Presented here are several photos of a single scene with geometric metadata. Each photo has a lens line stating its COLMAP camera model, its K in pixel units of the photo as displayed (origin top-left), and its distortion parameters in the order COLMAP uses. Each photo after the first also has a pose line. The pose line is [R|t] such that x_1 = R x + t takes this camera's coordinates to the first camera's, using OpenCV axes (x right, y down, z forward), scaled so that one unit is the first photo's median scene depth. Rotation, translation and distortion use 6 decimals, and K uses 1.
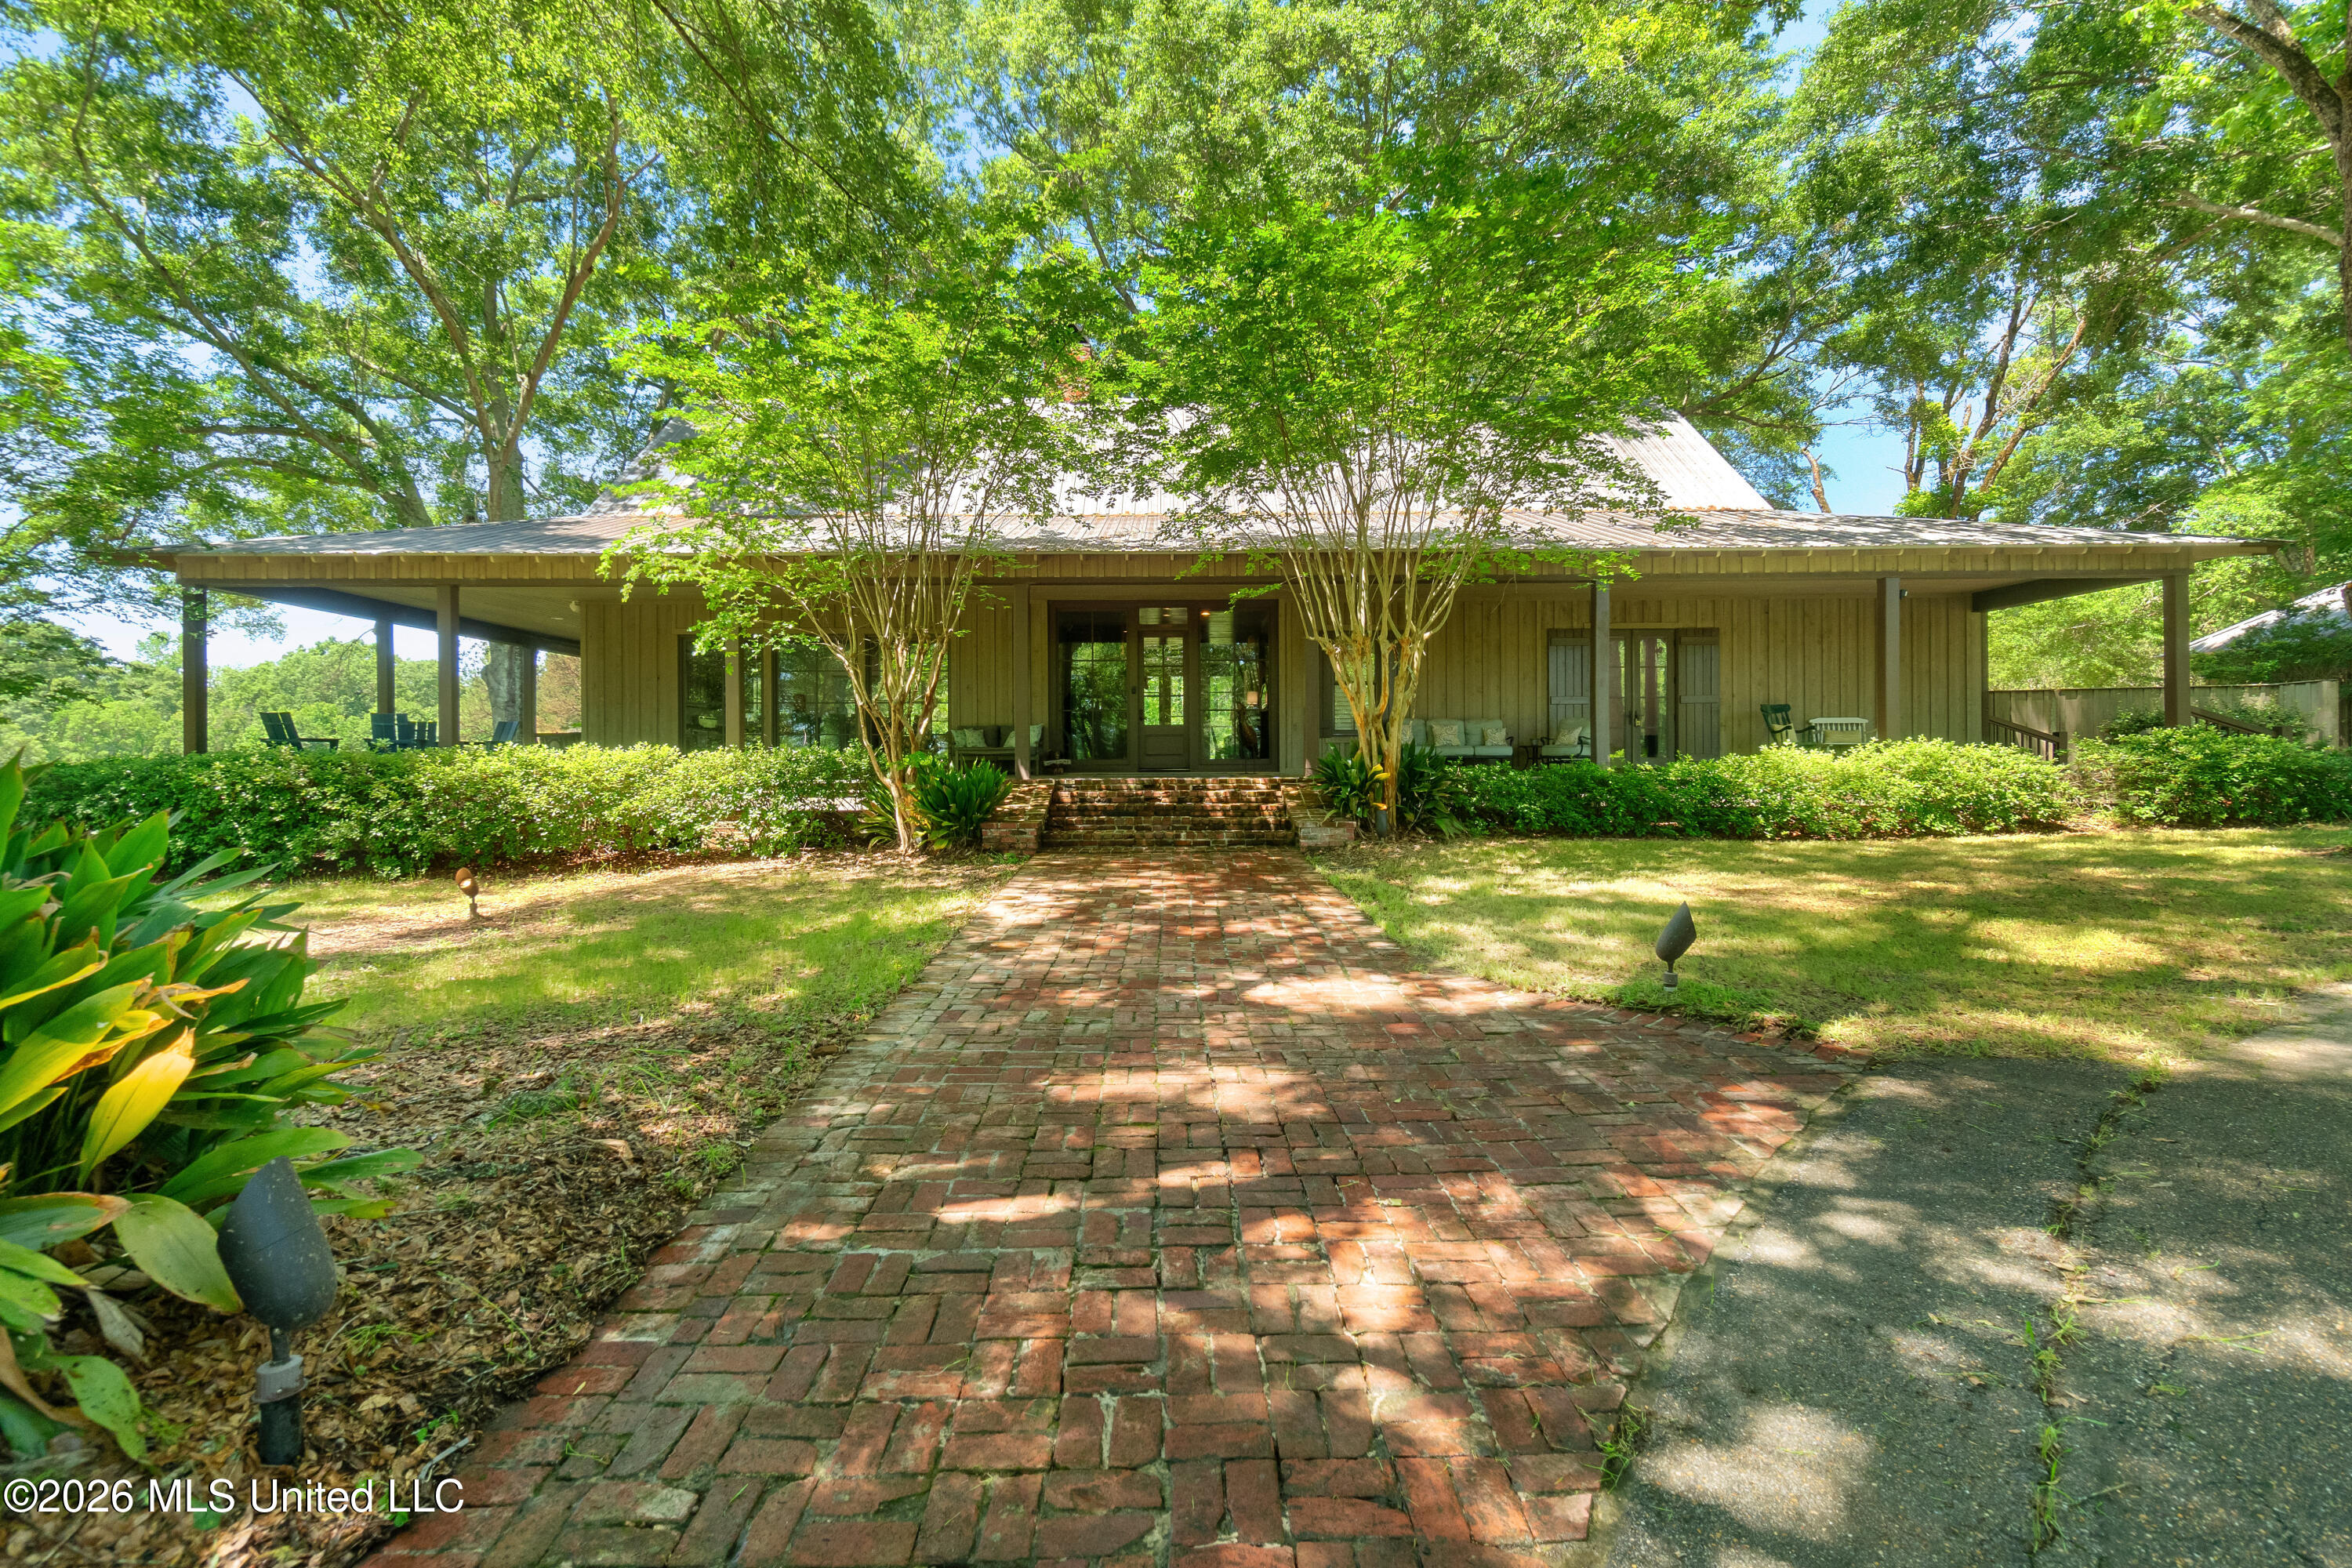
lens RADIAL K [[1095.8, 0, 1176.0], [0, 1095.8, 784.0], [0, 0, 1]] dist [0.040383, -0.000009]
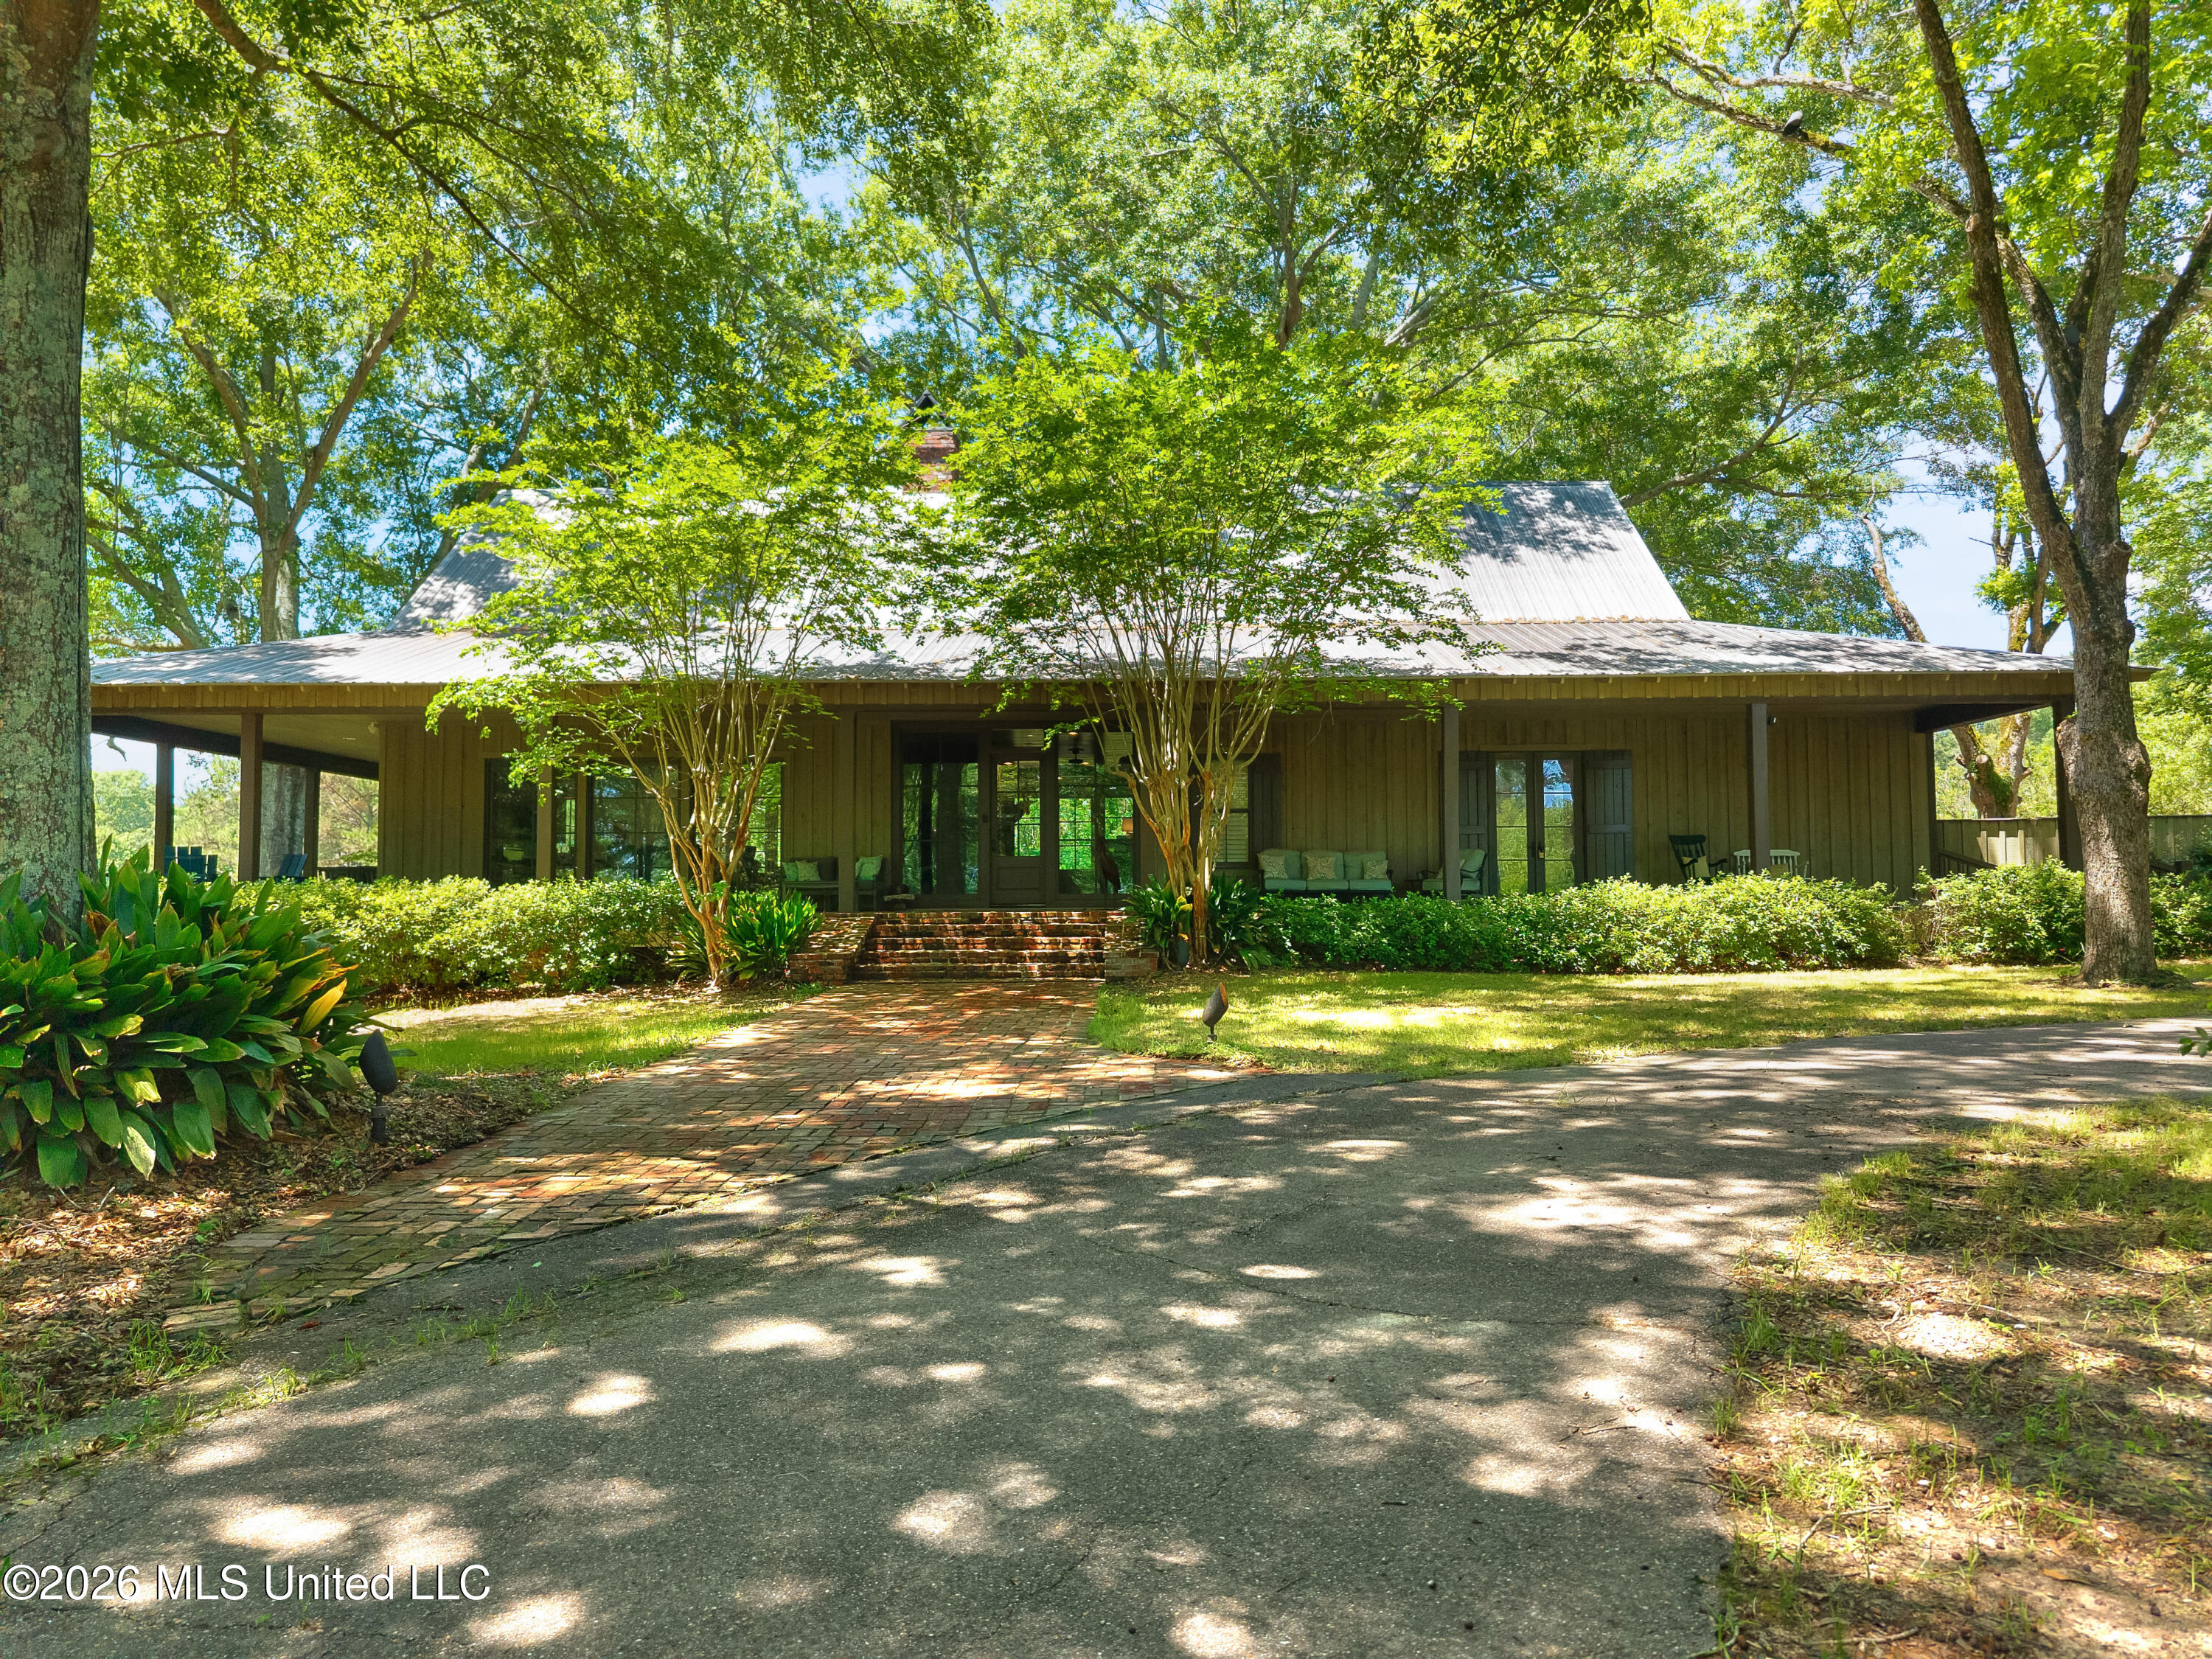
lens RADIAL K [[1584.5, 0, 1106.0], [0, 1584.5, 829.5], [0, 0, 1]] dist [0.108495, -0.000677]
pose [[0.999195, -0.000899, -0.040112, 0.146247], [-0.001938, 0.997501, -0.070626, 0.020173], [0.040075, 0.070647, 0.996696, -0.386167]]
